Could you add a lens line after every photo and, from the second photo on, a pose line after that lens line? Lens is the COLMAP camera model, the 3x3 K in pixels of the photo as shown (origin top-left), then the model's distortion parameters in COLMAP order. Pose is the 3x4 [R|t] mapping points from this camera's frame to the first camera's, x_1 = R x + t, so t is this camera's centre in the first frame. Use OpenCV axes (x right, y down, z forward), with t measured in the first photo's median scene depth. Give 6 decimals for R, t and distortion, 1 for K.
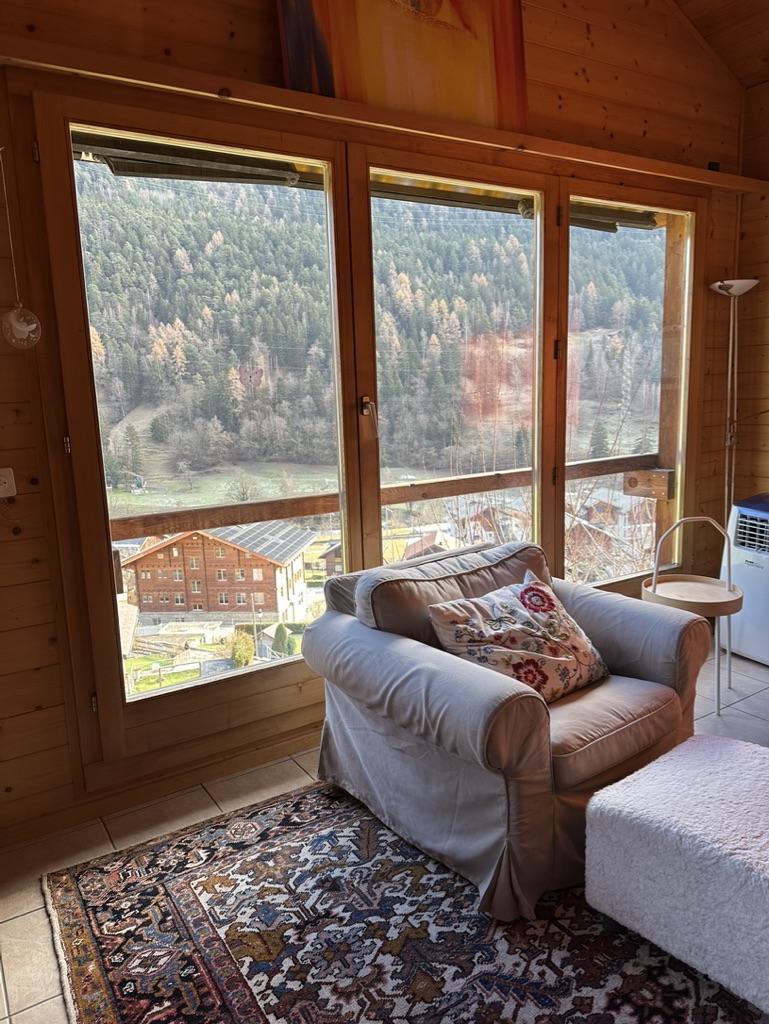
lens RADIAL K [[726.9, 0, 384.9], [0, 726.9, 516.2], [0, 0, 1]] dist [0.037982, -0.003193]
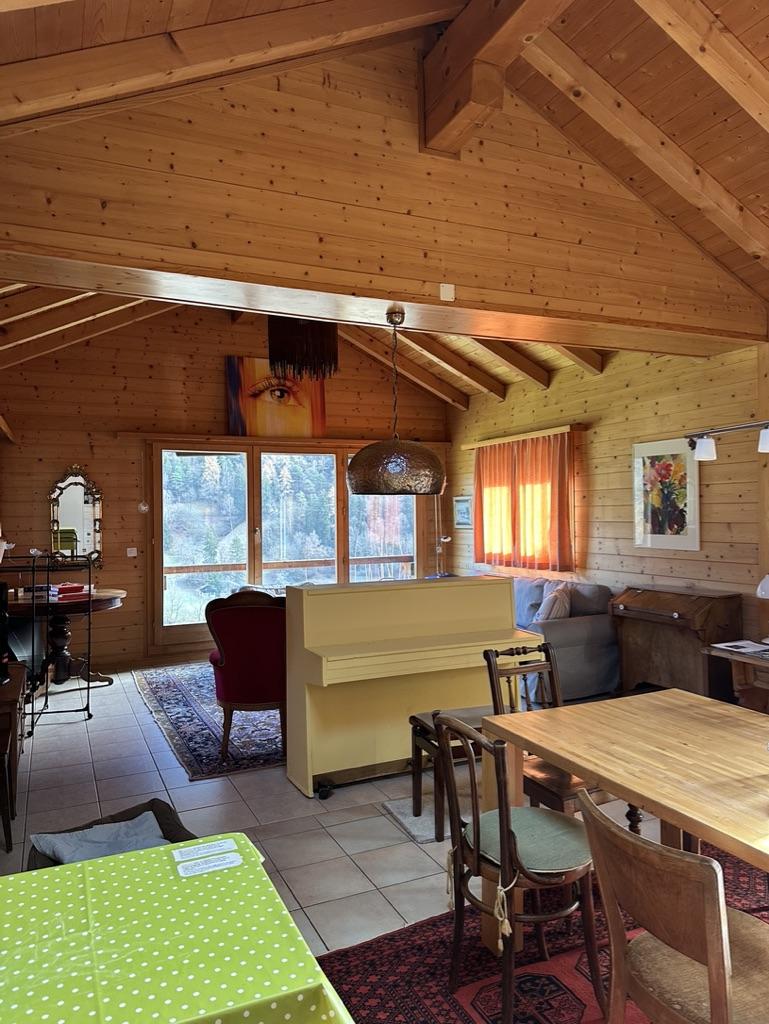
lens RADIAL K [[726.9, 0, 386.3], [0, 726.9, 506.1], [0, 0, 1]] dist [0.037982, -0.003193]
pose [[0.990653, 0.019511, -0.135004, 0.896069], [-0.042623, 0.984437, -0.170493, 0.219284], [0.129576, 0.174654, 0.976067, -1.793464]]
